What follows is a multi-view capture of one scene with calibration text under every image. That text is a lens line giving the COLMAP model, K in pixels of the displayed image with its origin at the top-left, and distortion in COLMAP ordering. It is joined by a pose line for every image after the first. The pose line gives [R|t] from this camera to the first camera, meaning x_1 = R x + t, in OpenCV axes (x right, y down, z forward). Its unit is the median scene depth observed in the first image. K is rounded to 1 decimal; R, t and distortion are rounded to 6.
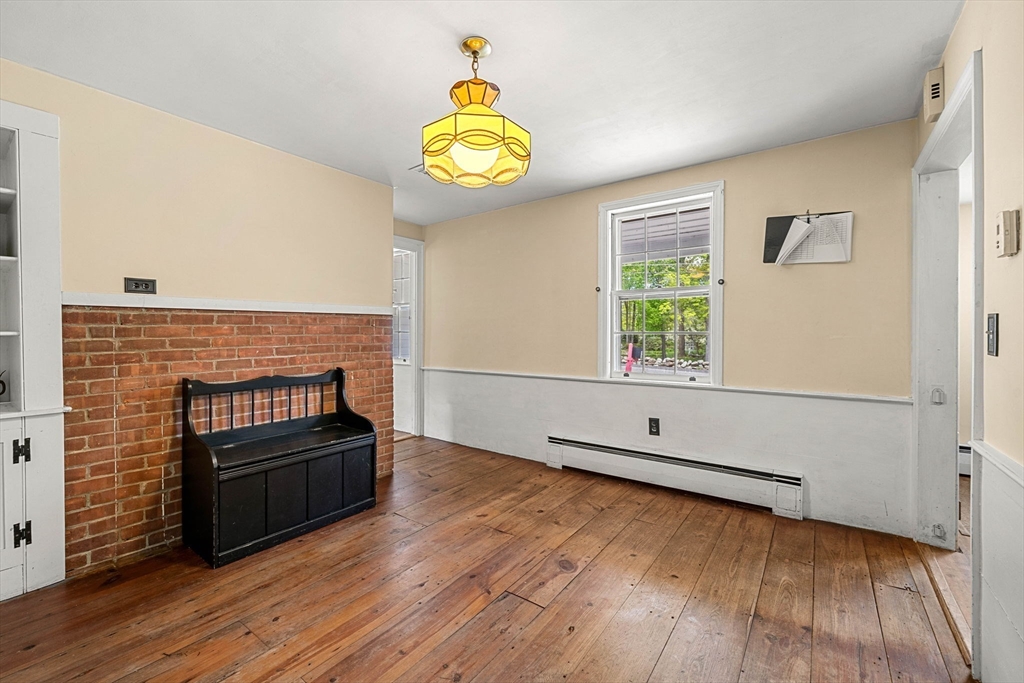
lens RADIAL K [[427.4, 0, 504.5], [0, 427.4, 337.6], [0, 0, 1]] dist [-0.000231, -0.000094]
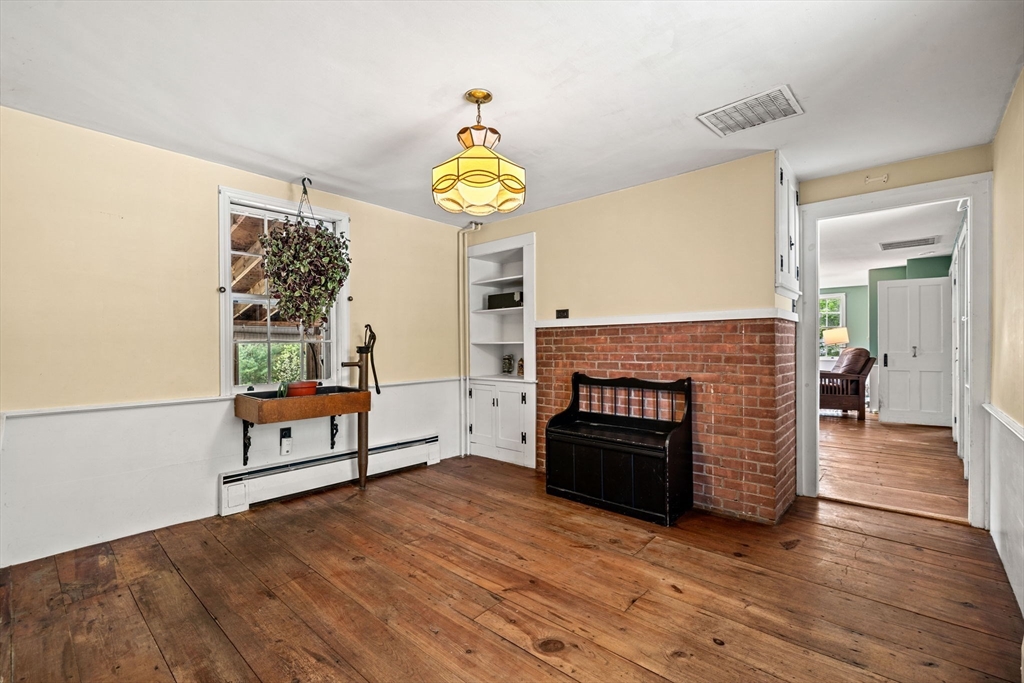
lens RADIAL K [[449.3, 0, 512.0], [0, 449.3, 341.5], [0, 0, 1]] dist [-0.000010, -0.000039]
pose [[-0.086264, -0.001985, -0.996270, 0.813945], [-0.007769, 0.999969, -0.001319, -0.008357], [0.996242, 0.007626, -0.086277, 0.850930]]
